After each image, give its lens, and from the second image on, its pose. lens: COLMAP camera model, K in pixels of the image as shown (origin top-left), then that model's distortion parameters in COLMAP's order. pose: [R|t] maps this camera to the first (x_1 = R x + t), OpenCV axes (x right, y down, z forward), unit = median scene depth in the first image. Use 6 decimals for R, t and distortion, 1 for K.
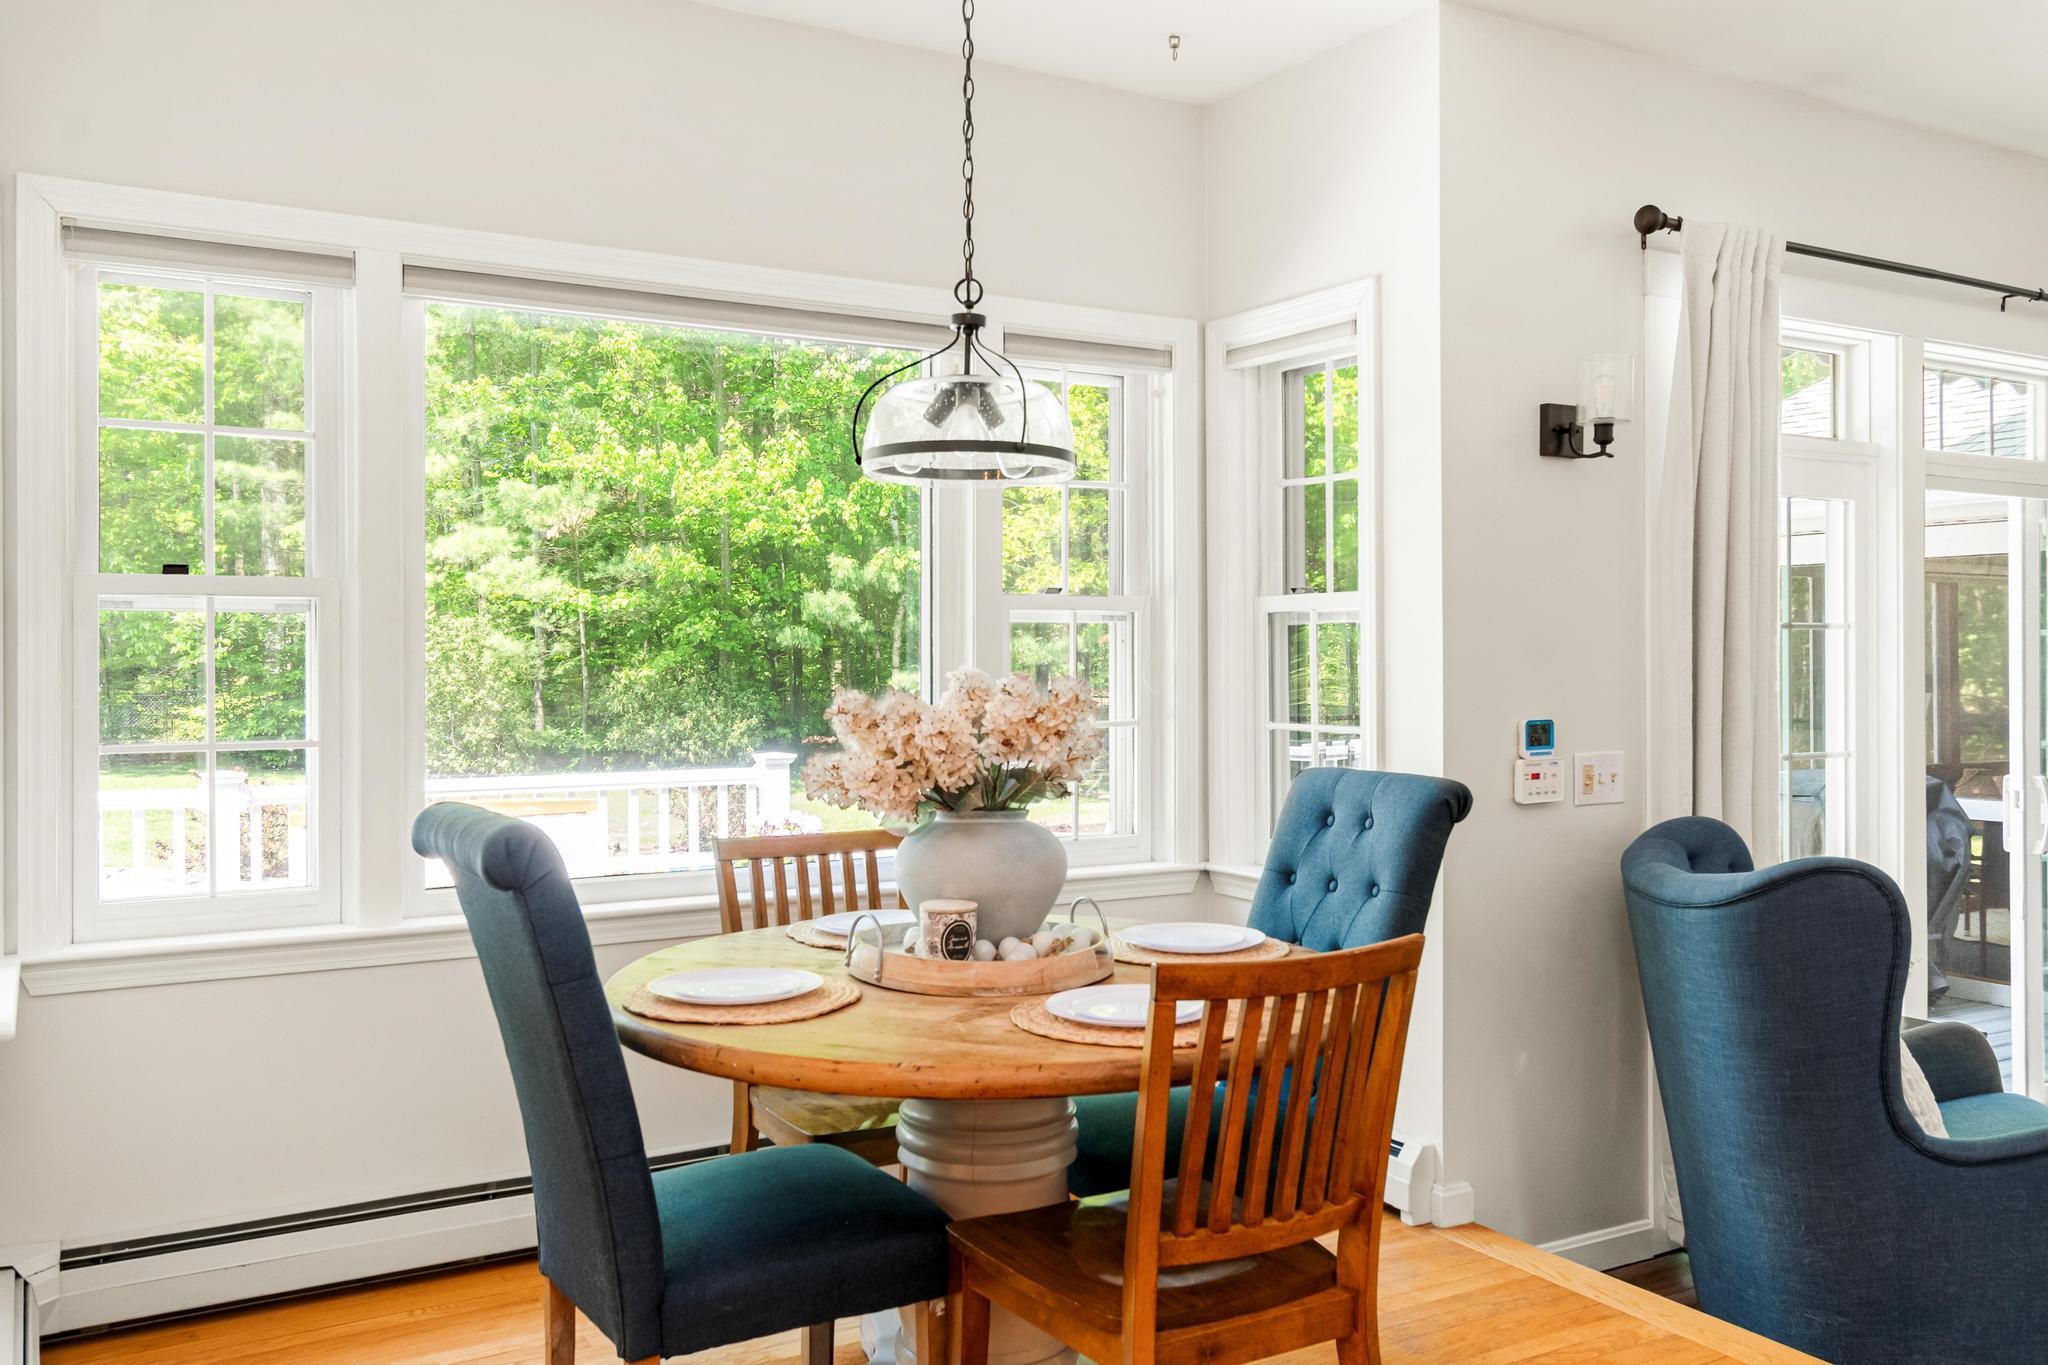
lens RADIAL K [[1701.9, 0, 962.1], [0, 1701.9, 649.9], [0, 0, 1]] dist [0.010570, 0.006512]
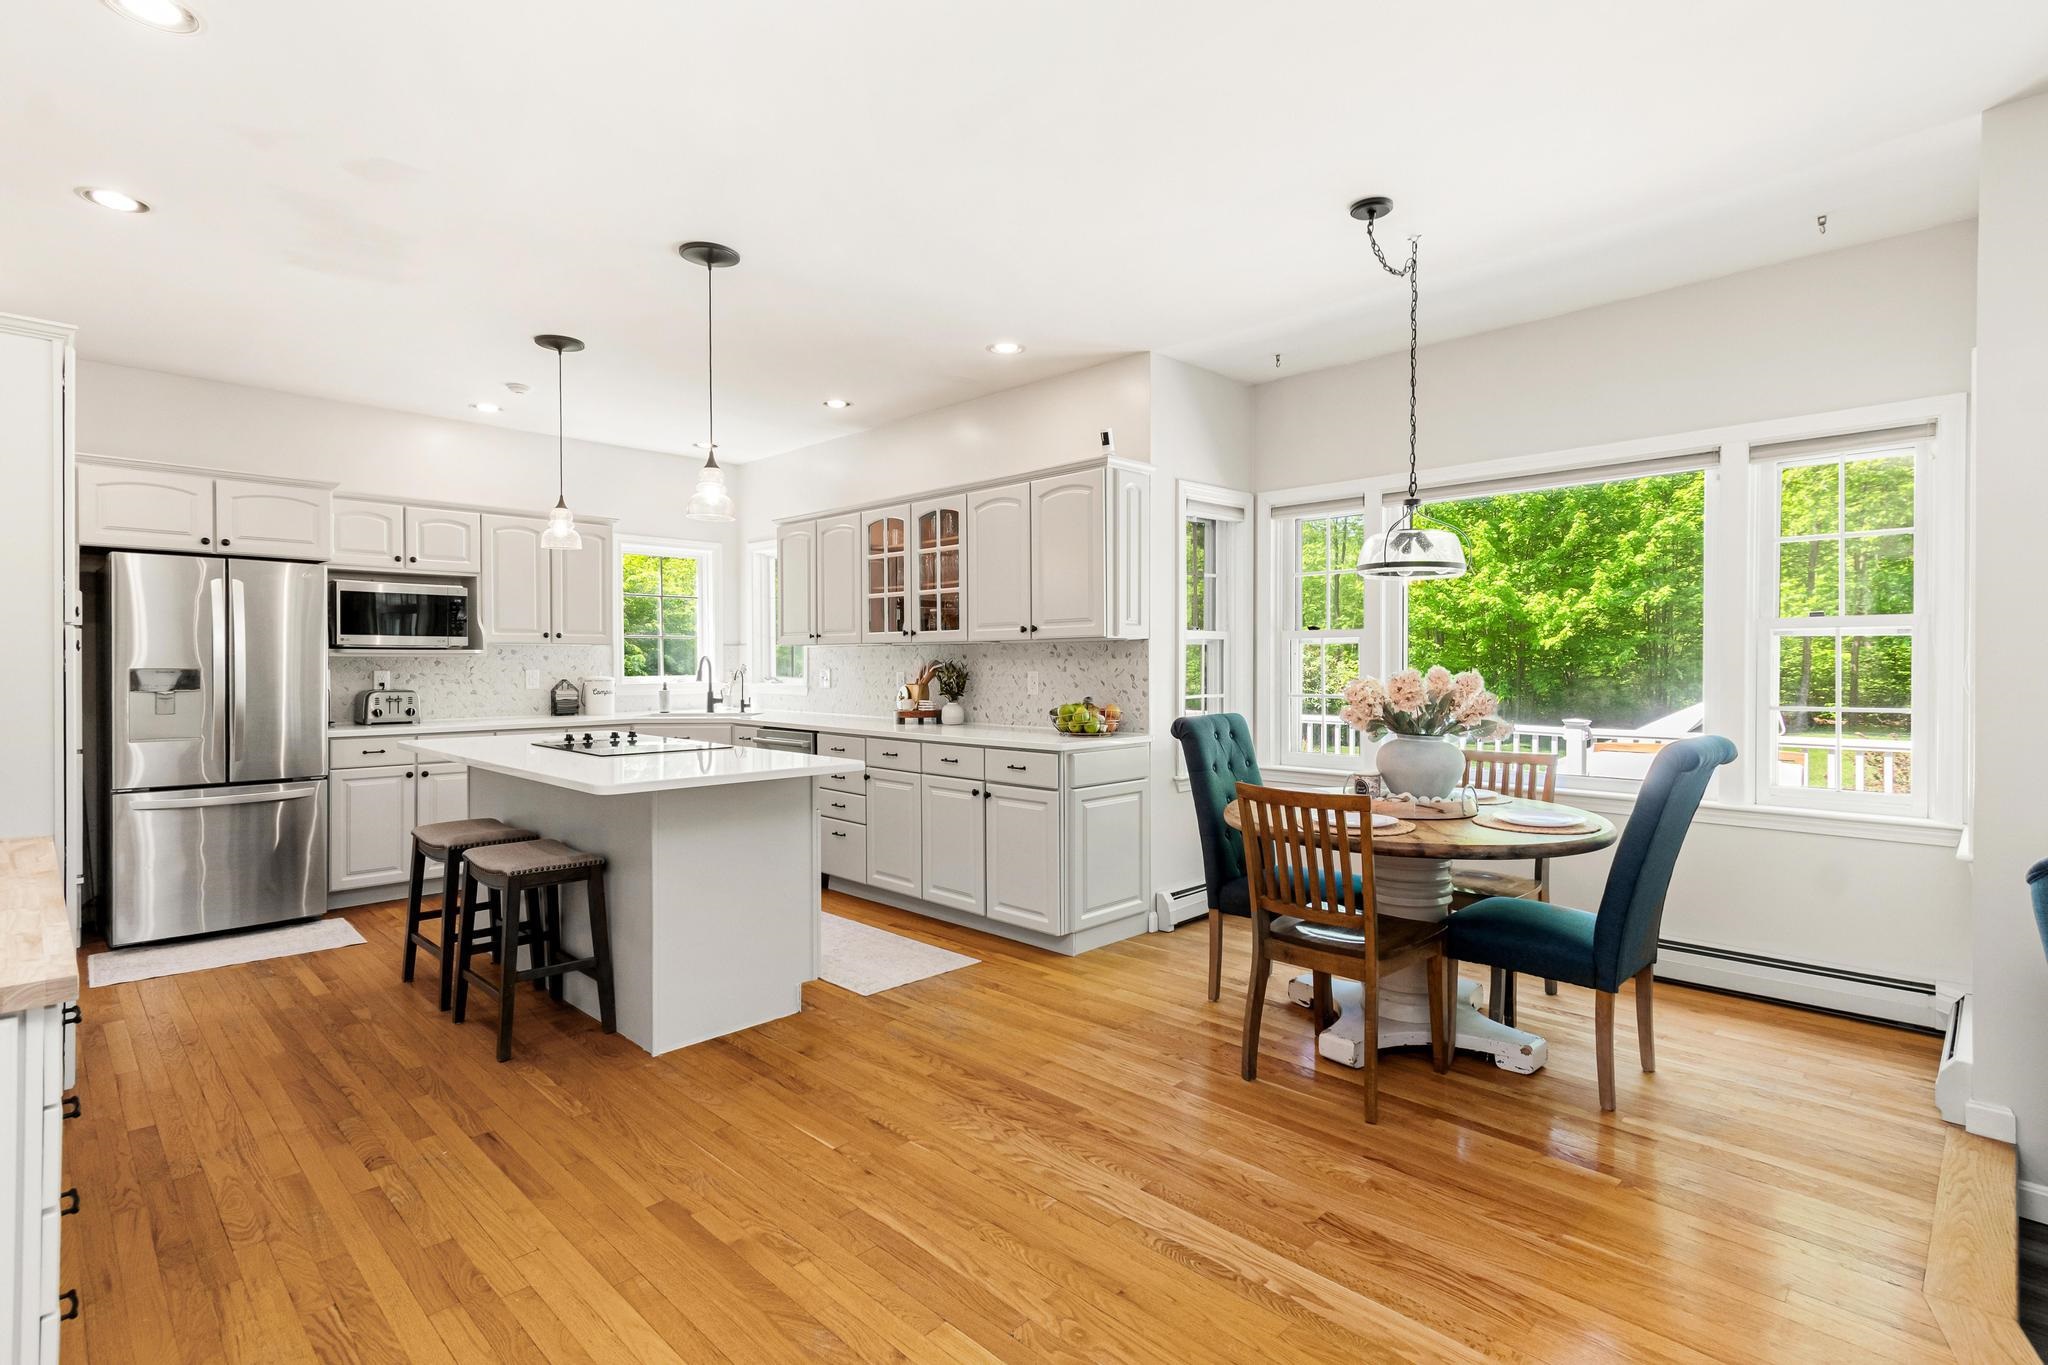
lens RADIAL K [[984.8, 0, 1031.2], [0, 984.8, 670.4], [0, 0, 1]] dist [0.017181, -0.000484]
pose [[0.265411, 0.004555, -0.964125, 0.752379], [0.002064, 0.999984, 0.005292, 0.005341], [0.964133, -0.003394, 0.265398, 0.161848]]
